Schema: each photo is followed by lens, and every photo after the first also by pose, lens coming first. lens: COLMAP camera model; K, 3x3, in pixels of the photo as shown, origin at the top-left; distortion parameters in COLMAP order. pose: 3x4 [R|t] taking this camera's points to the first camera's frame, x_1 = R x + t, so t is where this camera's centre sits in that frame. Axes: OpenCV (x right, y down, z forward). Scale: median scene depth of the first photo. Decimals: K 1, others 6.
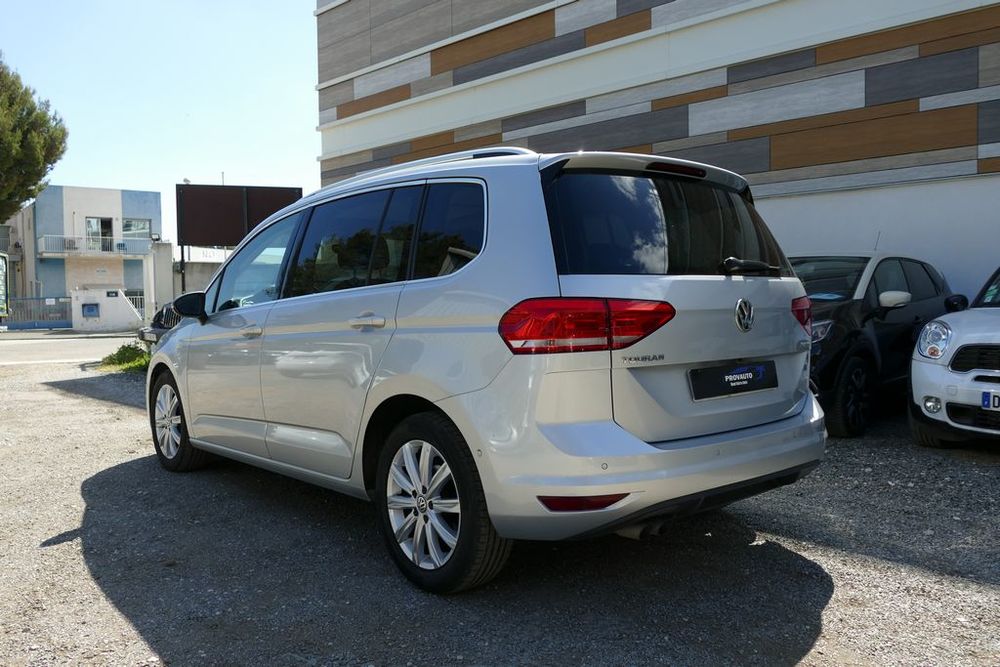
lens RADIAL K [[822.1, 0, 499.1], [0, 822.1, 335.4], [0, 0, 1]] dist [-0.003742, -0.010340]
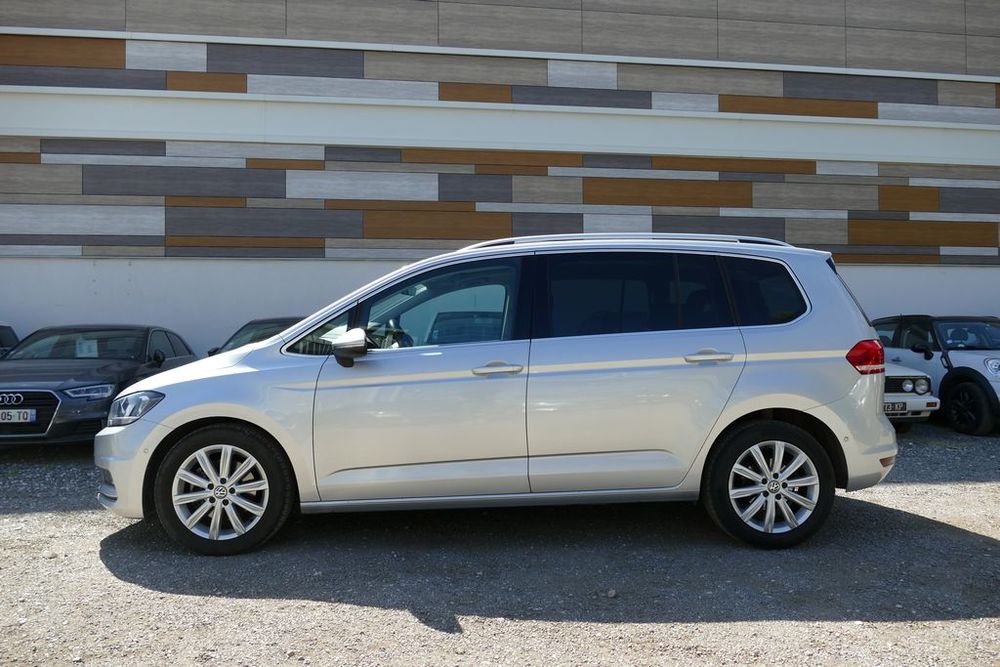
lens RADIAL K [[733.3, 0, 497.5], [0, 733.3, 333.3], [0, 0, 1]] dist [0.004044, 0.002994]
pose [[0.607725, 0.013879, 0.794026, -0.453762], [0.032378, 0.998583, -0.042236, -0.005968], [-0.793487, 0.051377, 0.606414, 0.199392]]
